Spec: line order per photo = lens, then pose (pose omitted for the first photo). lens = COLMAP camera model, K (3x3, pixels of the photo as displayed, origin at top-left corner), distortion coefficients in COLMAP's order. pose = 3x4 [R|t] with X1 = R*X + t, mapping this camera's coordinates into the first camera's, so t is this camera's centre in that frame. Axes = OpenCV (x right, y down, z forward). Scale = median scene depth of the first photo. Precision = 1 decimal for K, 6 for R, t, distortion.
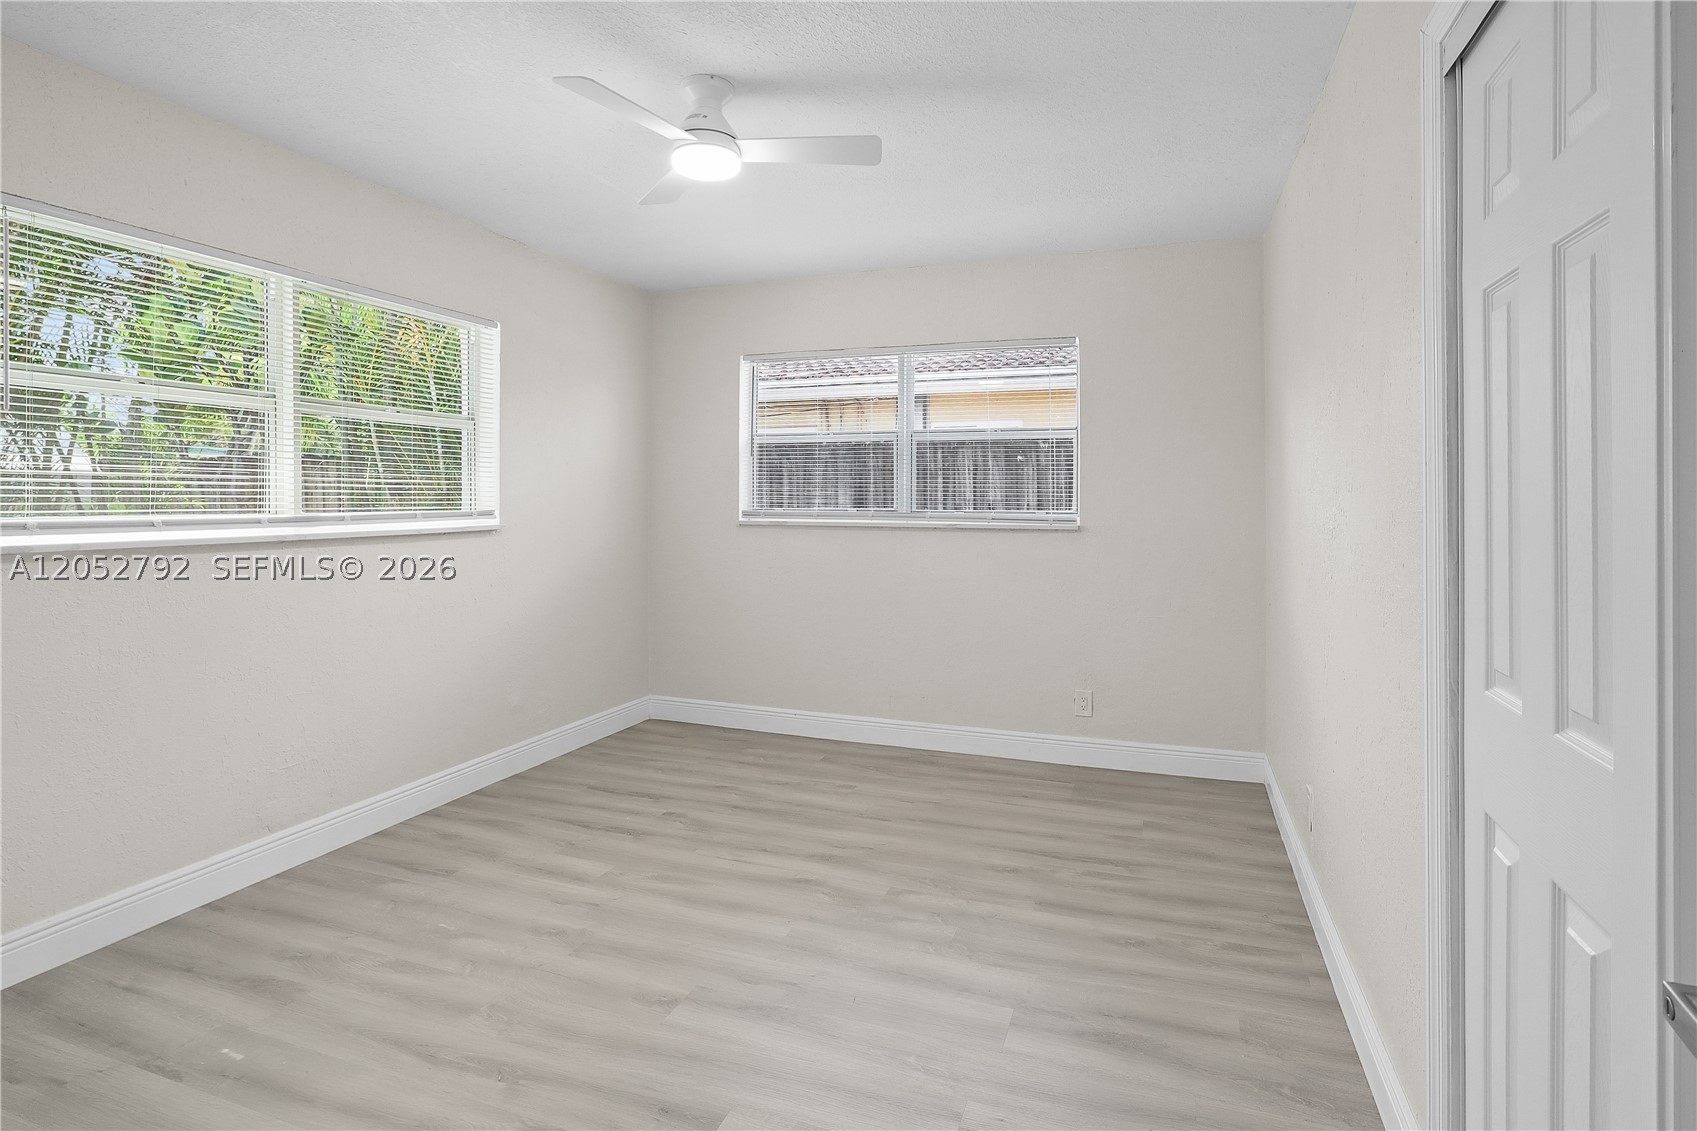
lens RADIAL K [[829.4, 0, 849.7], [0, 829.4, 500.5], [0, 0, 1]] dist [-0.001079, -0.000079]
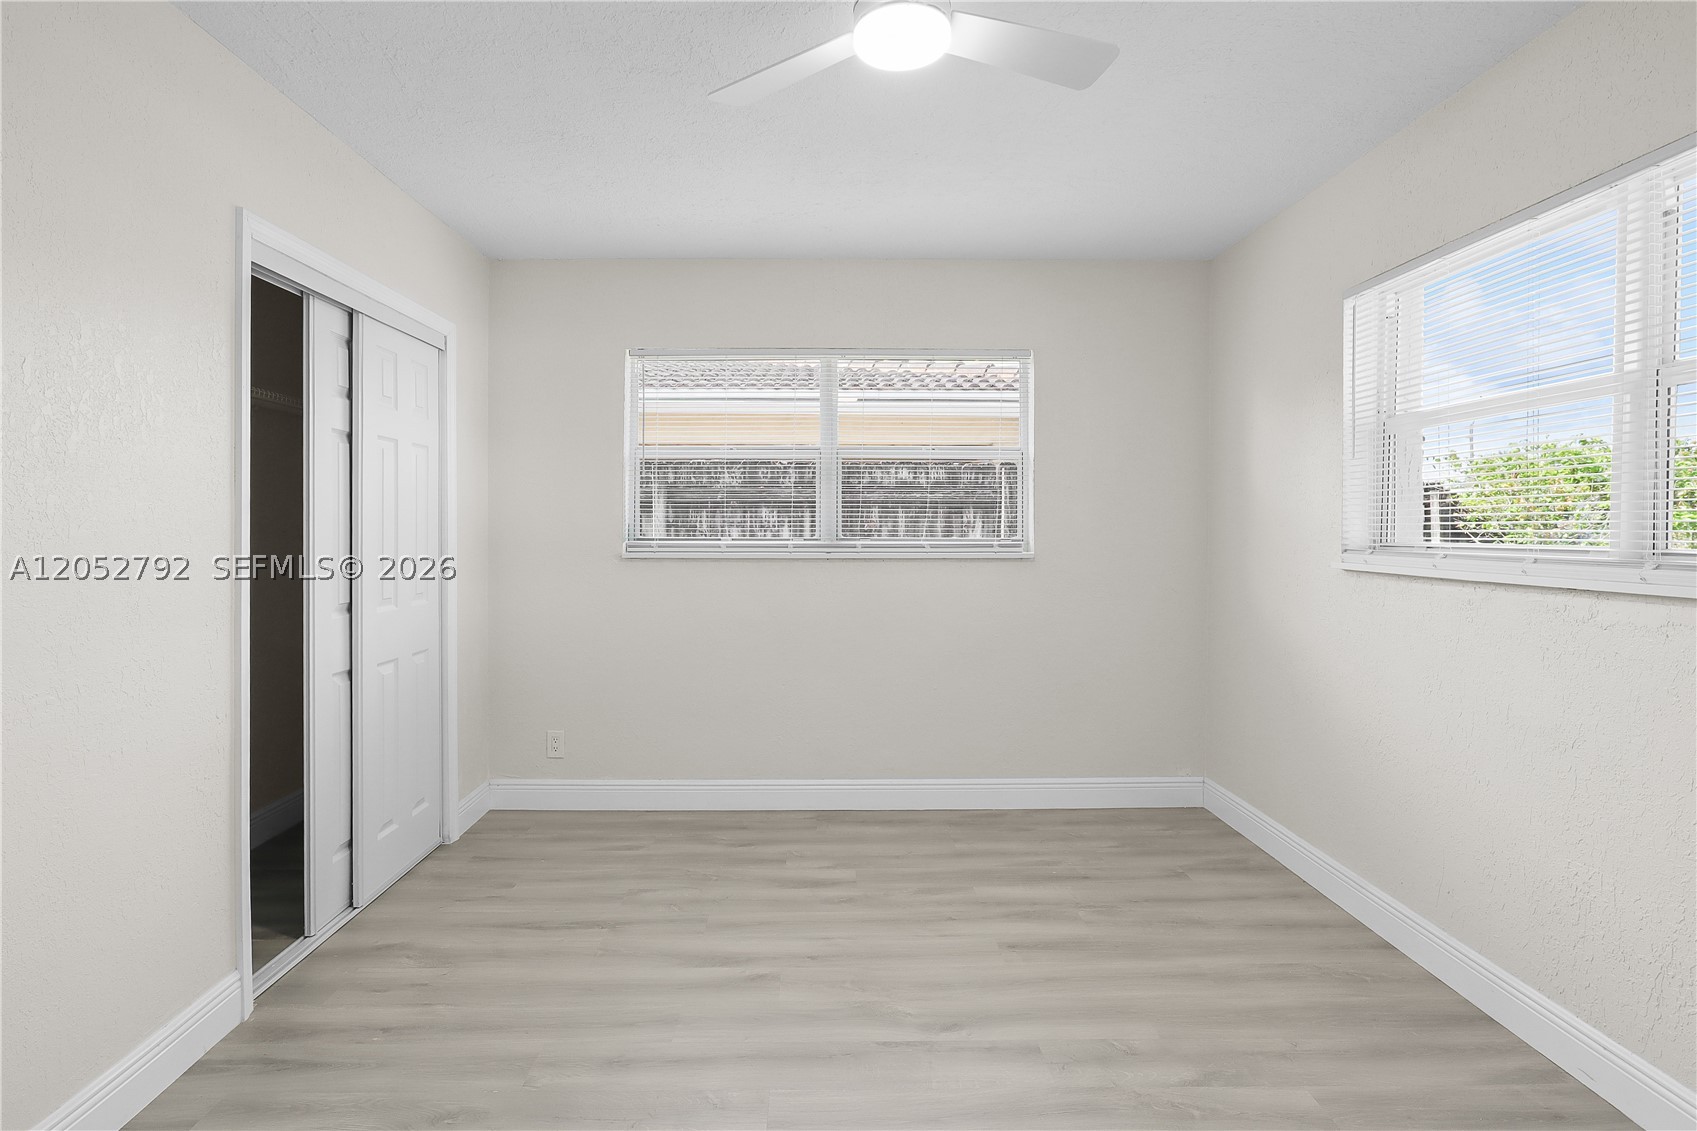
lens RADIAL K [[850.8, 0, 844.2], [0, 850.8, 542.3], [0, 0, 1]] dist [-0.022168, 0.012928]
pose [[0.925139, 0.002838, 0.379618, -0.277987], [-0.010442, 0.999784, 0.017974, 0.003269], [-0.379485, -0.020592, 0.924969, 0.110550]]
